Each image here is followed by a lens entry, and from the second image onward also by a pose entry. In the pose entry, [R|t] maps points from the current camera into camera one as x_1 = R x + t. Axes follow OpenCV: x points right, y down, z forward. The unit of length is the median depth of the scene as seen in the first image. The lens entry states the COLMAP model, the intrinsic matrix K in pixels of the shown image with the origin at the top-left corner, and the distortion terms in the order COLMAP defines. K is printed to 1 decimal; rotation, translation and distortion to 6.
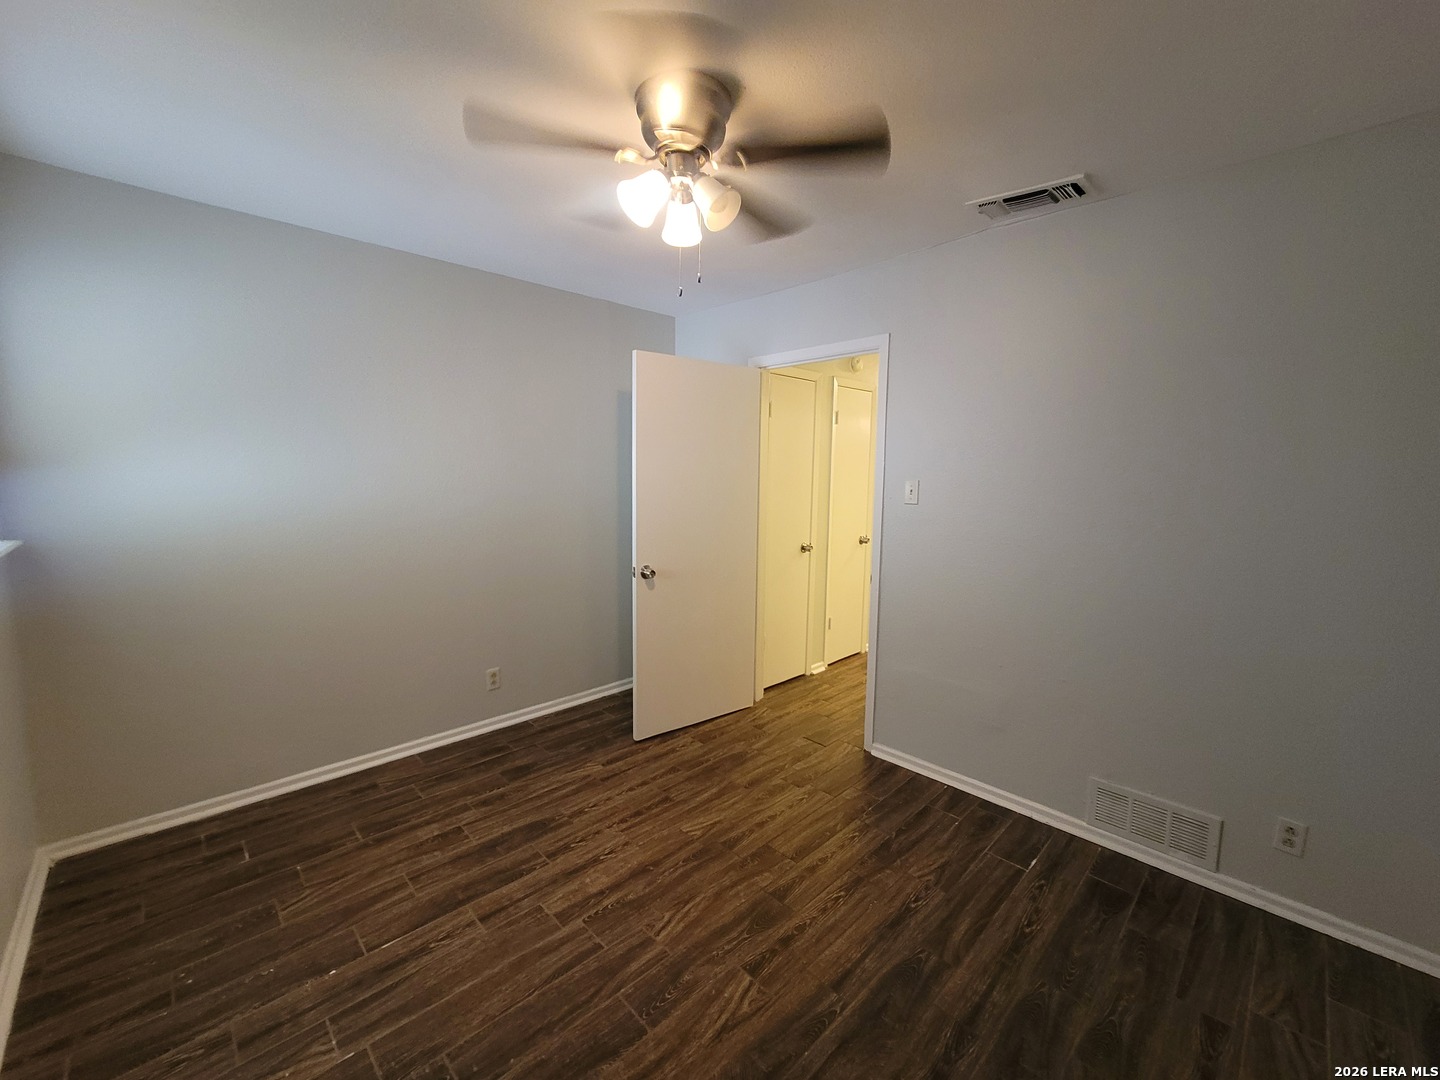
lens RADIAL K [[582.4, 0, 720.4], [0, 582.4, 538.7], [0, 0, 1]] dist [-0.003181, -0.000777]
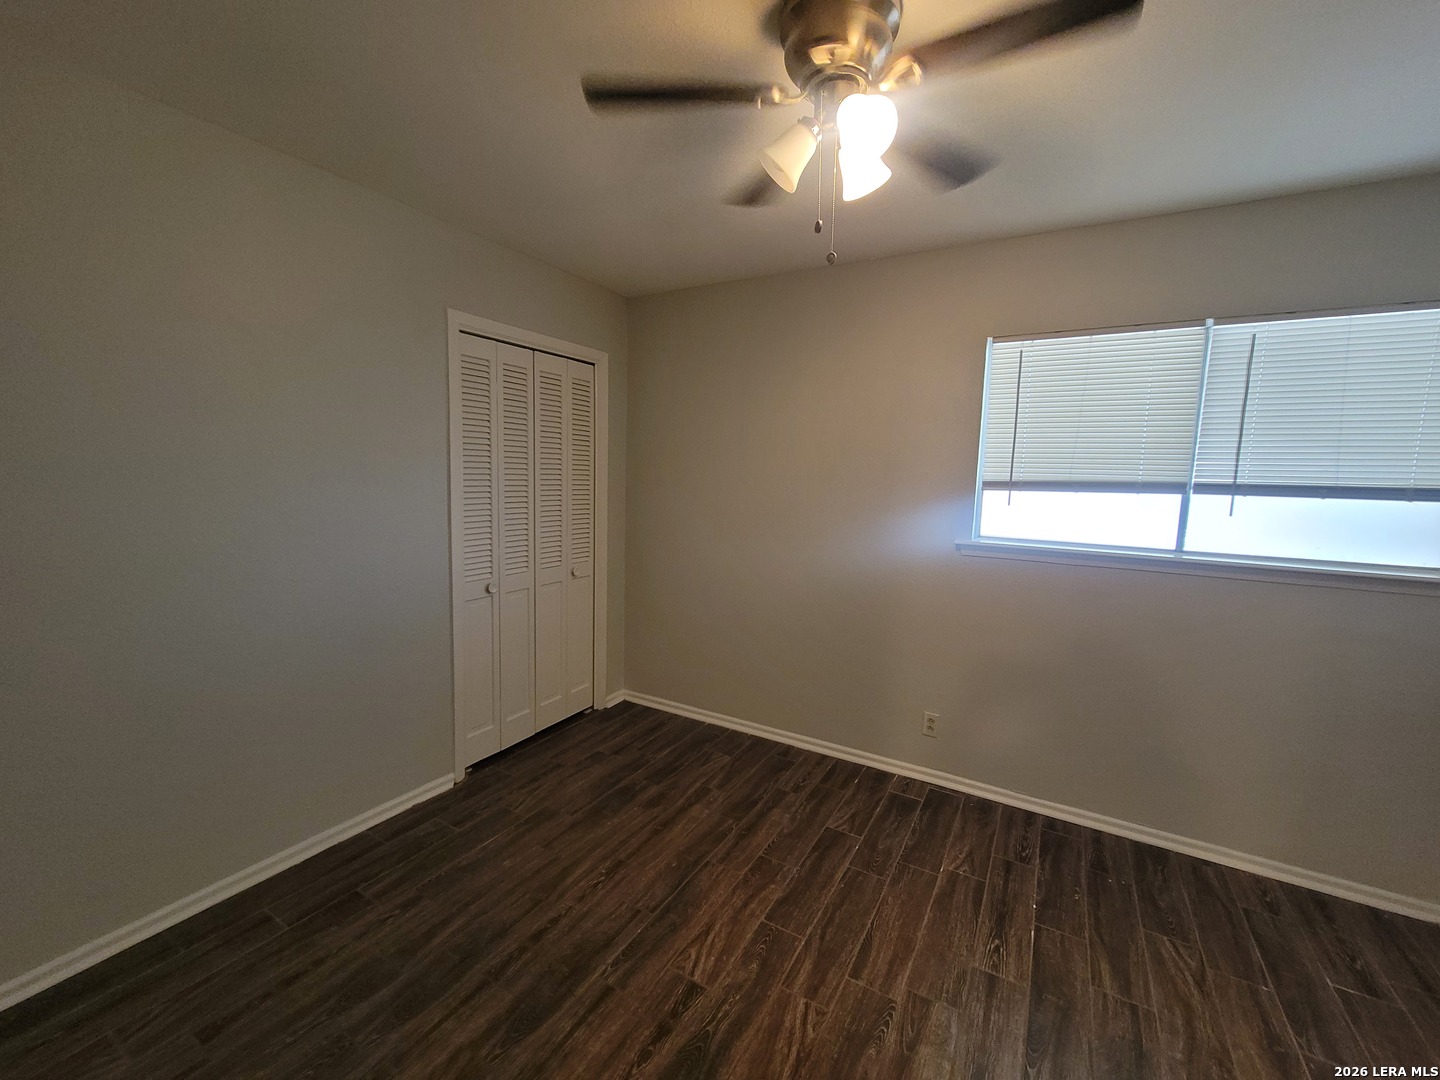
lens RADIAL K [[582.4, 0, 718.0], [0, 582.4, 542.7], [0, 0, 1]] dist [-0.003181, -0.000777]
pose [[-0.964089, -0.010324, -0.265380, 0.281002], [-0.073847, 0.970259, 0.230531, -0.204624], [0.255107, 0.241850, -0.936178, 1.738940]]
